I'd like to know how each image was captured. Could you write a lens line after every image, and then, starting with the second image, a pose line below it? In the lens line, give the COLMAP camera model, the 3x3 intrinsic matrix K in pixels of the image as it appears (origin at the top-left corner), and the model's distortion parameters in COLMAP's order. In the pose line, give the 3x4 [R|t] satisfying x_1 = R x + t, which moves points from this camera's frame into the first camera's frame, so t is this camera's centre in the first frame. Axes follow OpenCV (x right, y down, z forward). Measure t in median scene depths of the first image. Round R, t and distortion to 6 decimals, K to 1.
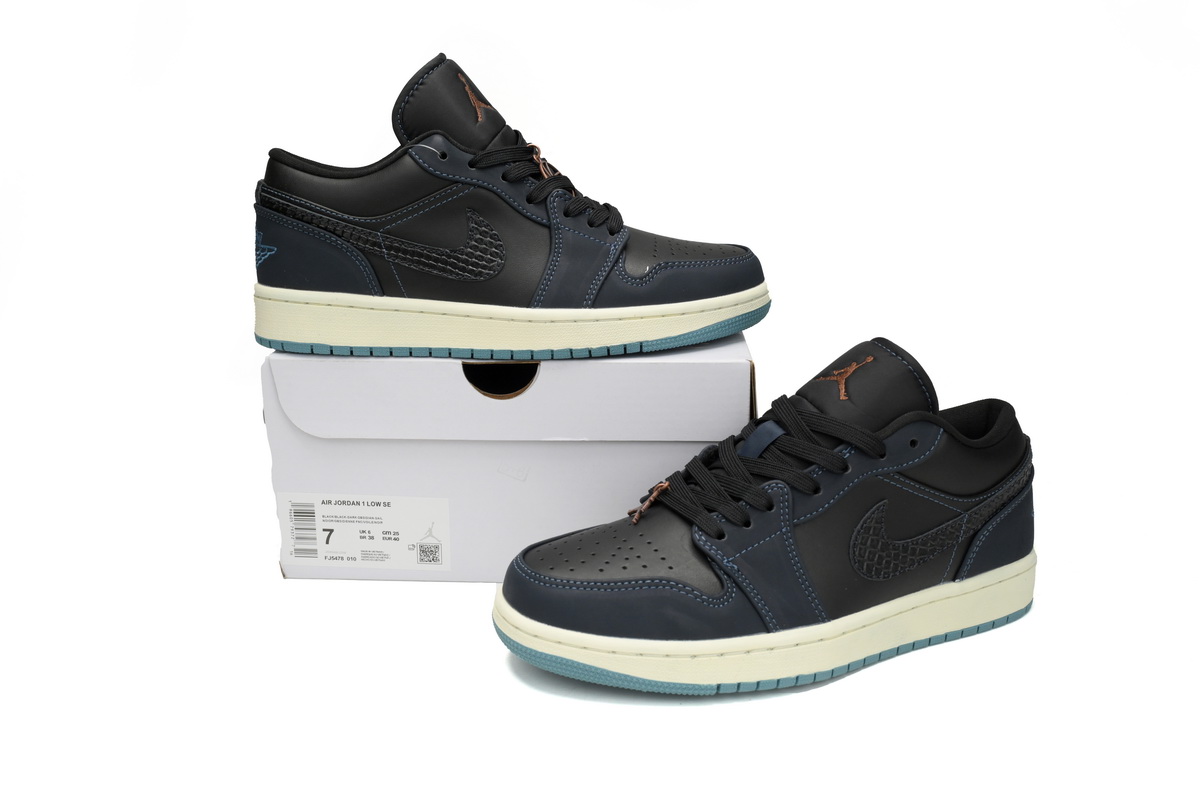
lens RADIAL K [[1050.8, 0, 599.8], [0, 1050.8, 400.6], [0, 0, 1]] dist [0.051157, 0.005570]
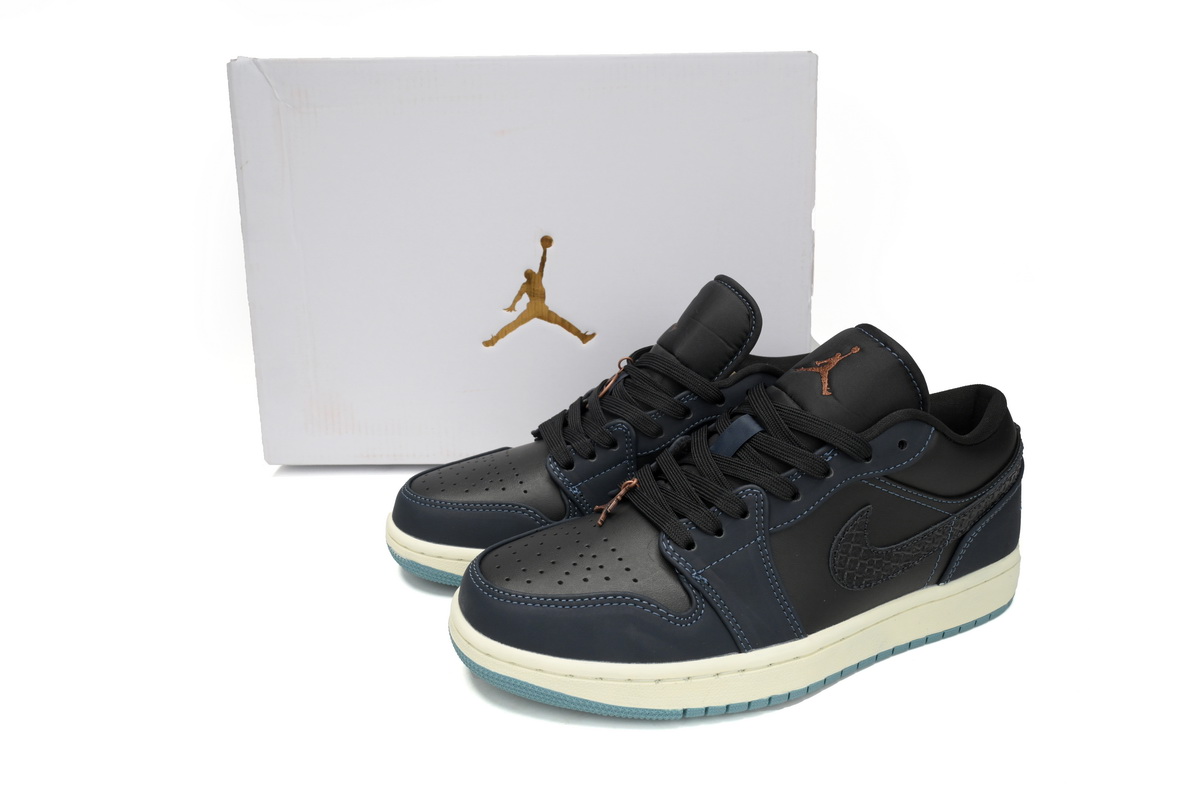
lens RADIAL K [[828.1, 0, 596.8], [0, 828.1, 398.7], [0, 0, 1]] dist [0.008908, -0.000809]
pose [[0.999710, 0.000853, -0.024060, 0.049917], [0.001364, 0.995758, 0.091996, -0.065810], [0.024036, -0.092002, 0.995469, 0.282800]]
